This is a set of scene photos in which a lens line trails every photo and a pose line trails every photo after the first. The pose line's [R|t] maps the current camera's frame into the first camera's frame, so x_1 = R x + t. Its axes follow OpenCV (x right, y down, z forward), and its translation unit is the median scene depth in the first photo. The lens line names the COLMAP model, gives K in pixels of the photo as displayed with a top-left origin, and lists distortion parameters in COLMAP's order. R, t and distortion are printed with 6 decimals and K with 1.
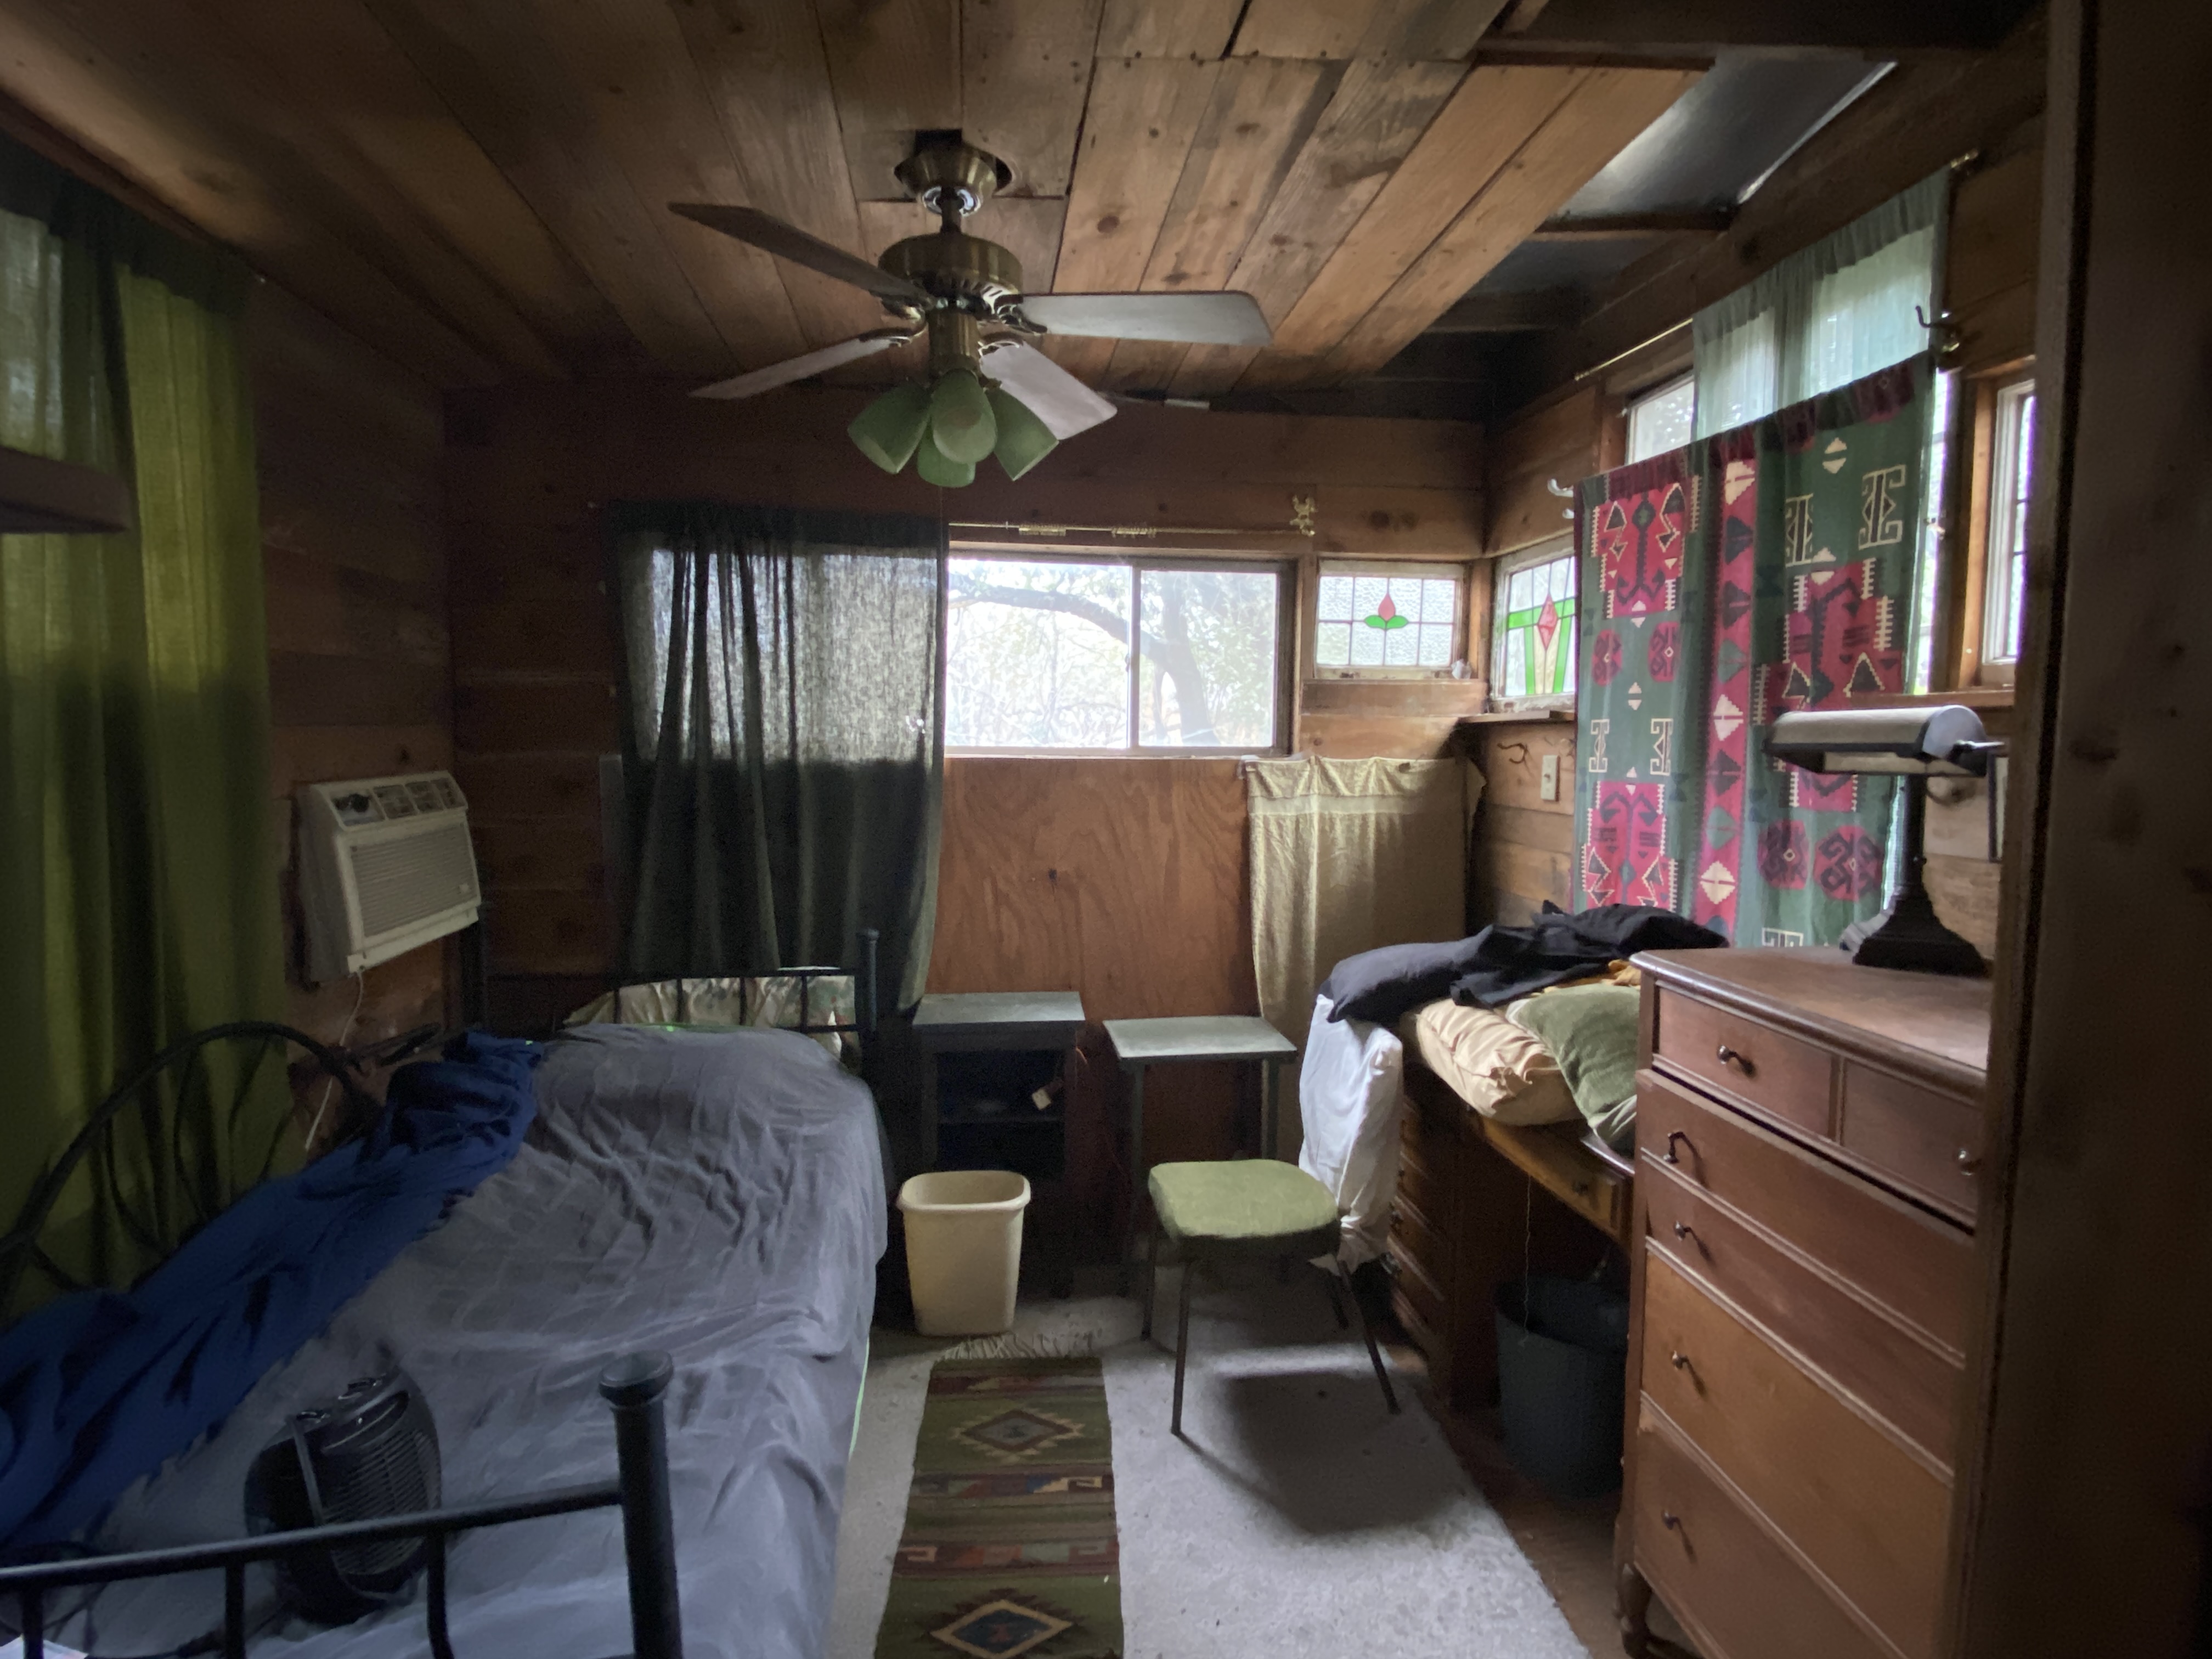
lens RADIAL K [[1104.7, 0, 1114.7], [0, 1104.7, 839.2], [0, 0, 1]] dist [0.039568, -0.027827]
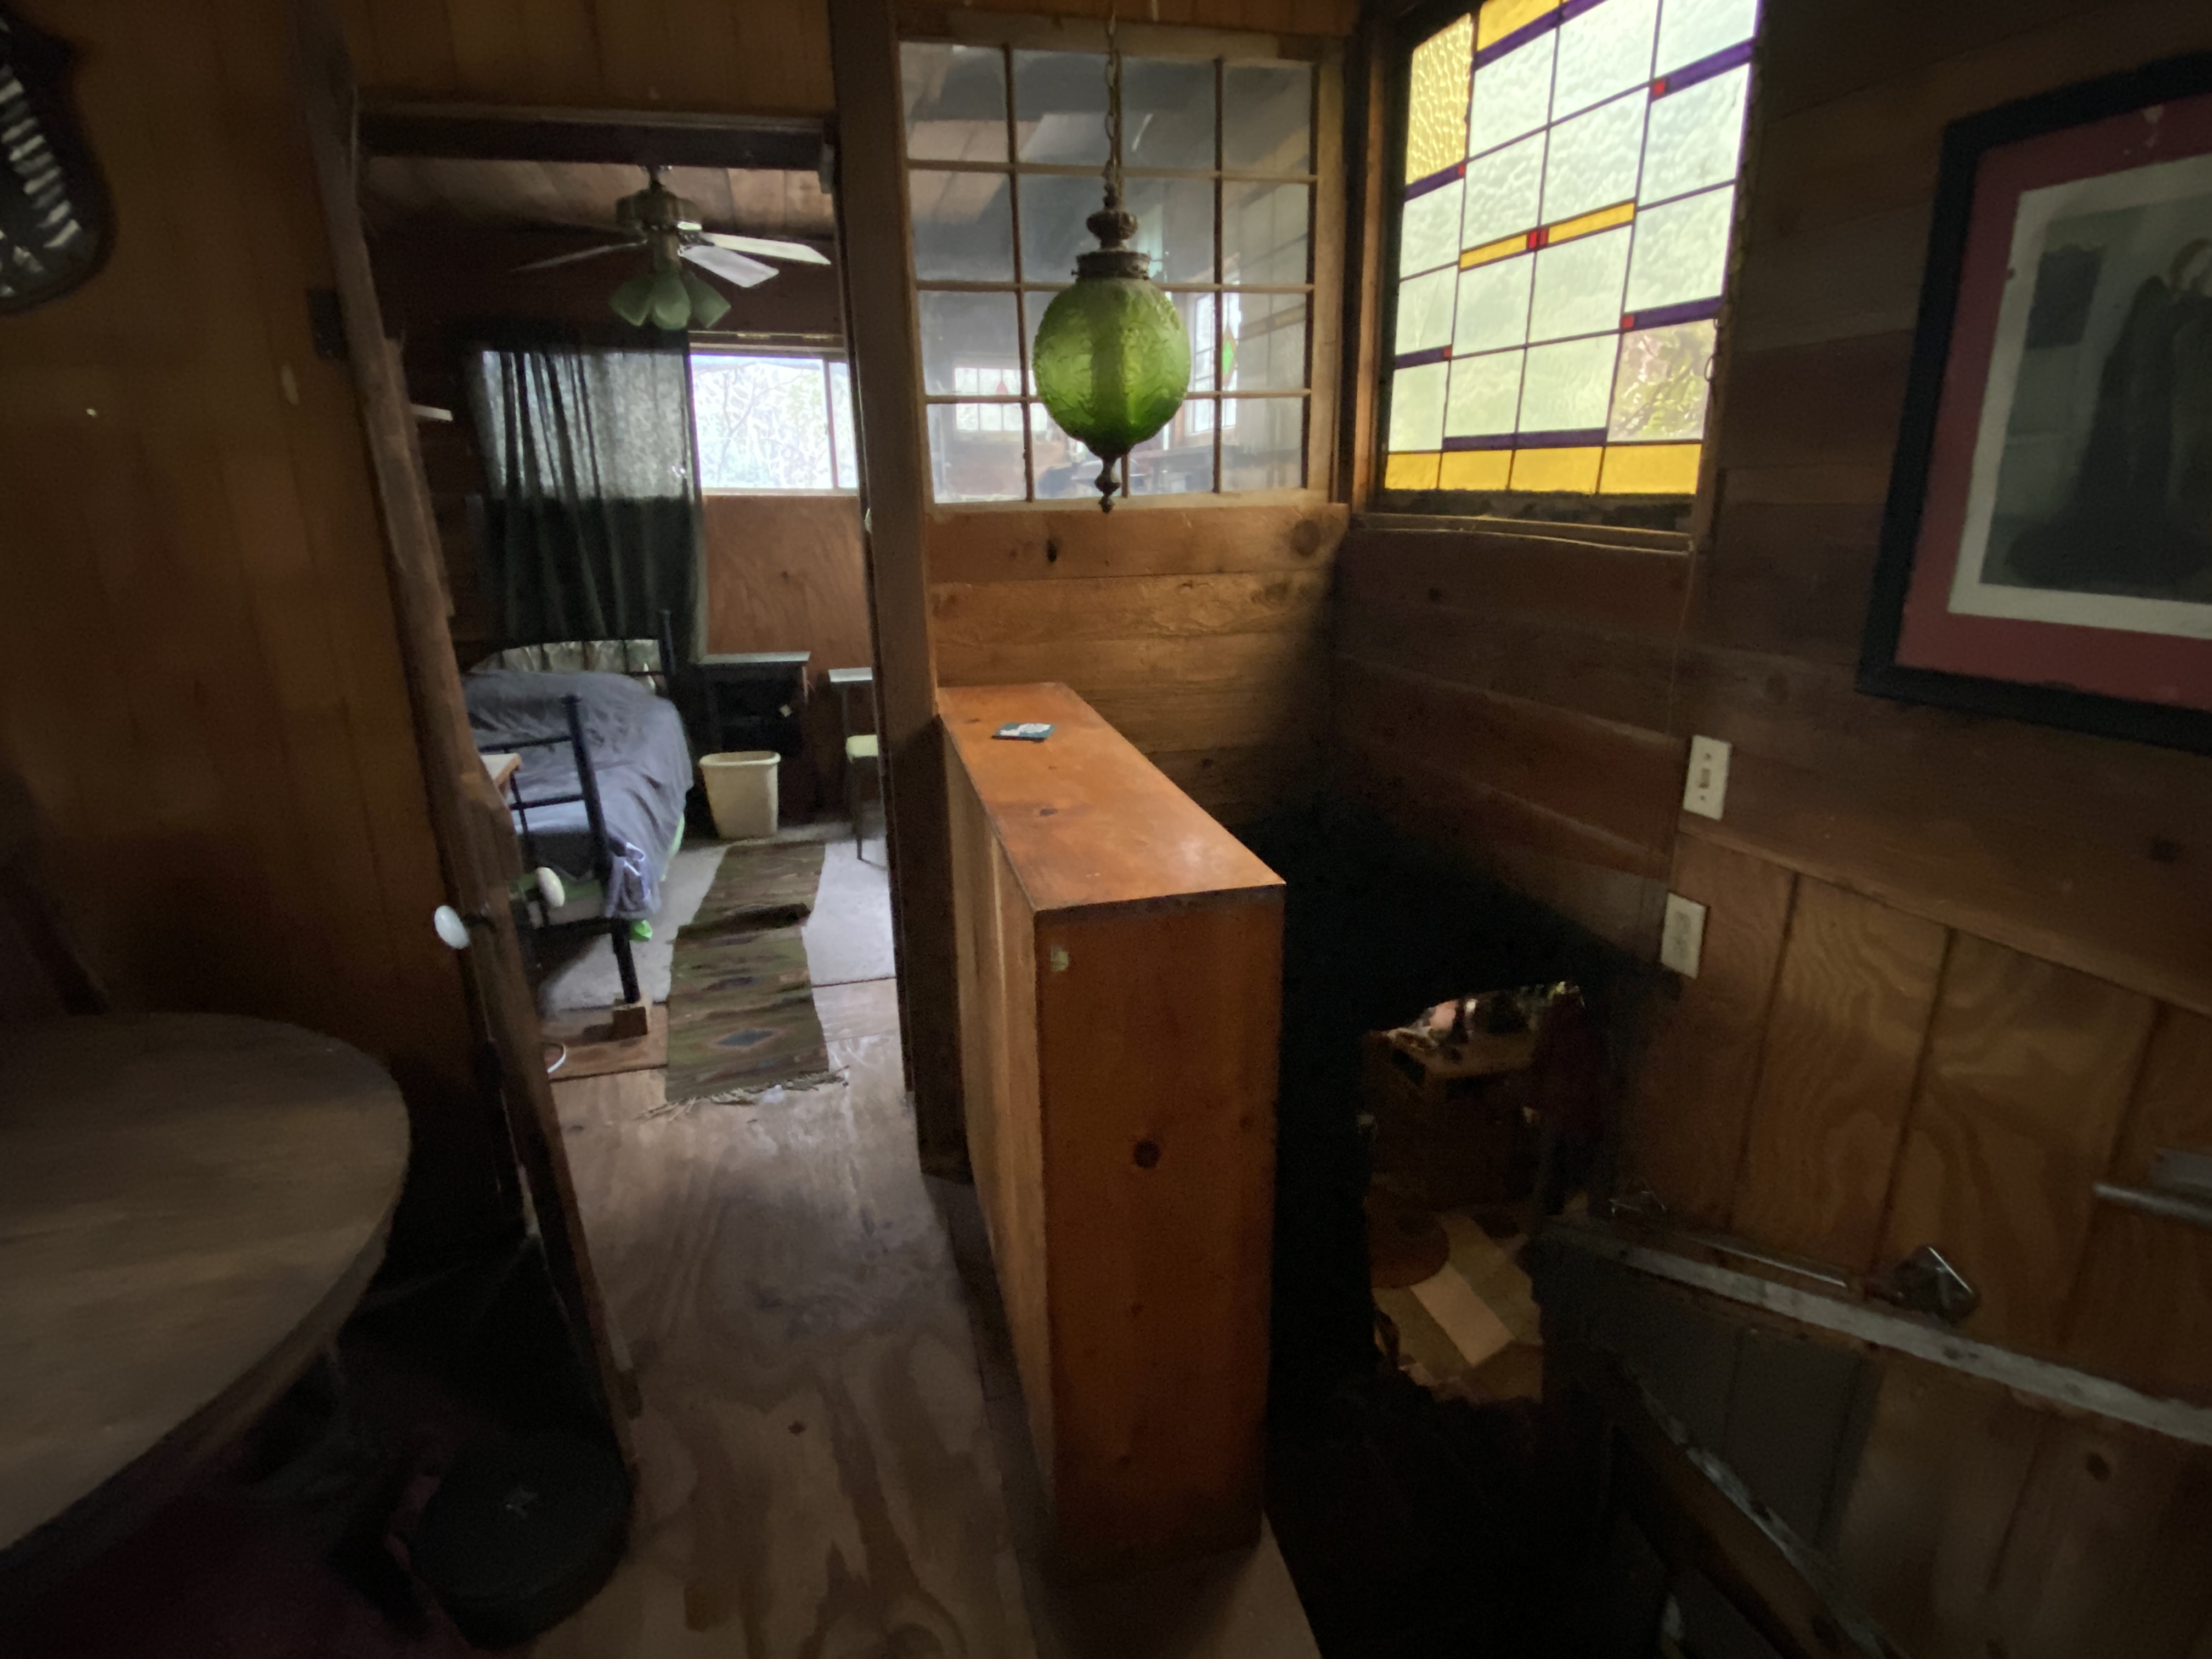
lens RADIAL K [[1080.9, 0, 1110.4], [0, 1080.9, 847.8], [0, 0, 1]] dist [0.042249, -0.040234]
pose [[0.988971, -0.055238, 0.137421, 0.177578], [0.023870, 0.975164, 0.220192, 0.086747], [-0.146172, -0.214484, 0.965728, -0.671704]]
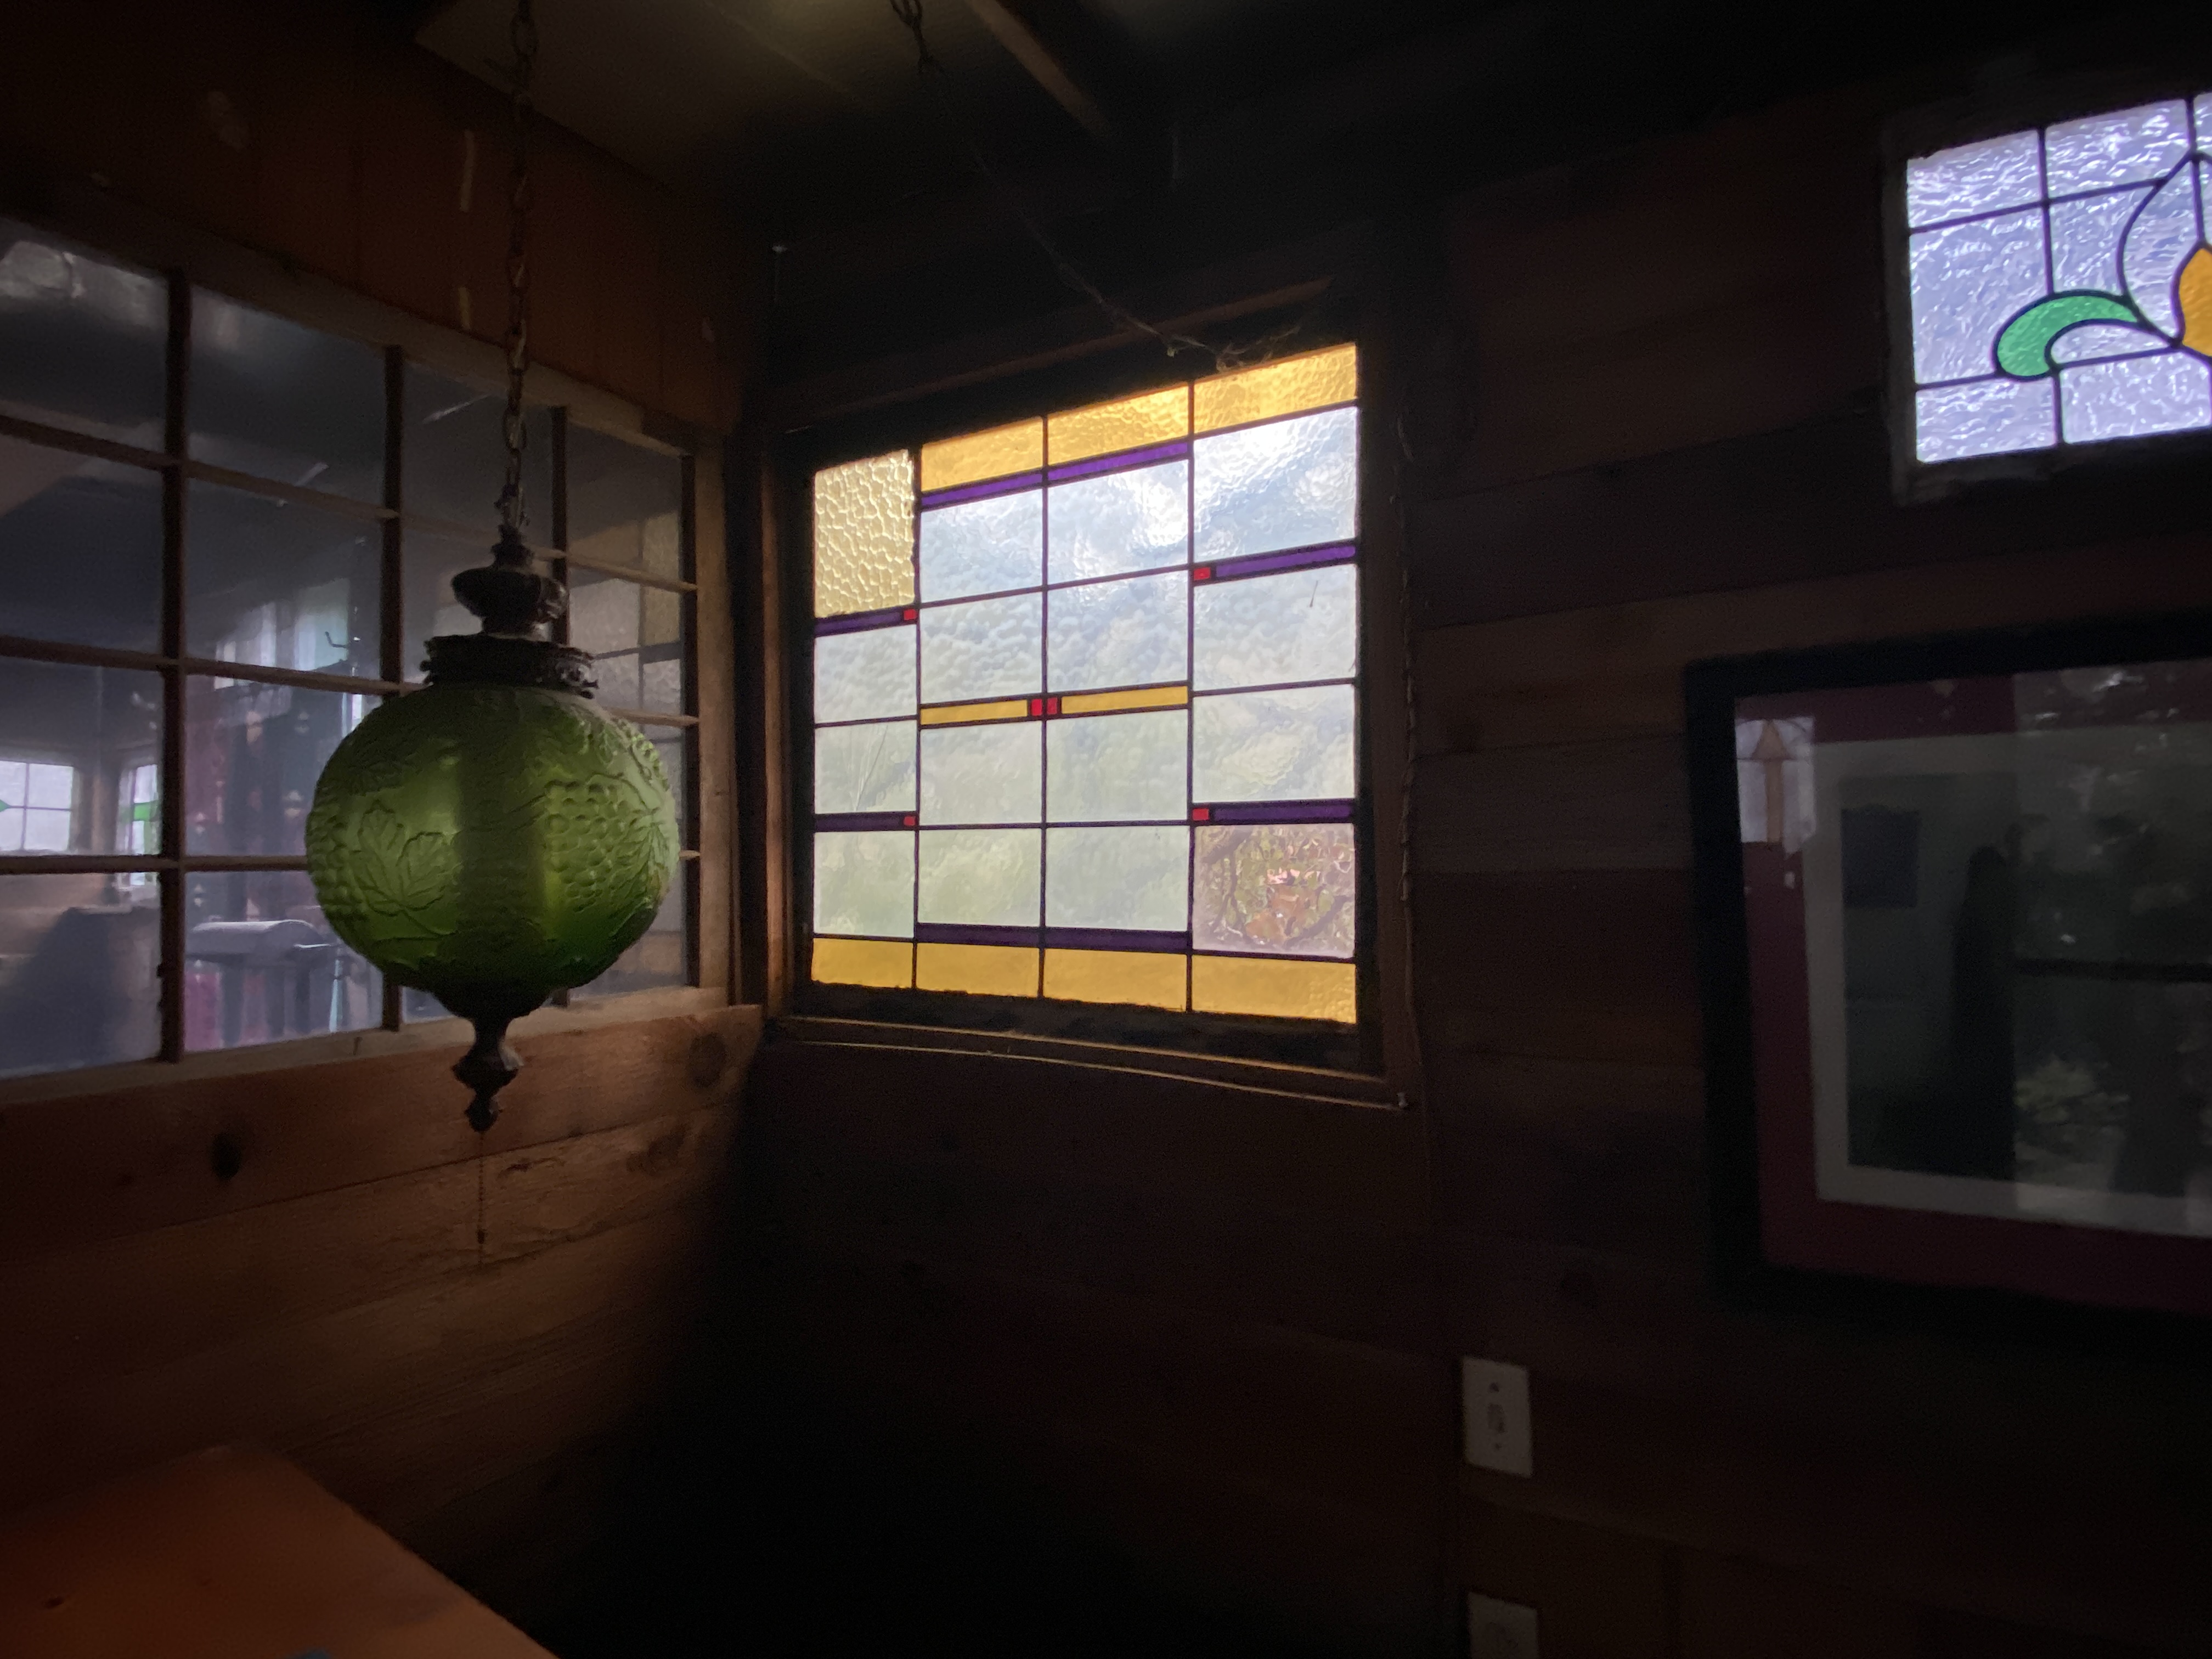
lens RADIAL K [[1080.9, 0, 1110.4], [0, 1080.9, 847.8], [0, 0, 1]] dist [0.042249, -0.040234]
pose [[0.618153, 0.018642, 0.785837, 0.144095], [0.082909, 0.992596, -0.088764, -0.003180], [-0.781673, 0.120023, 0.612030, -0.329176]]
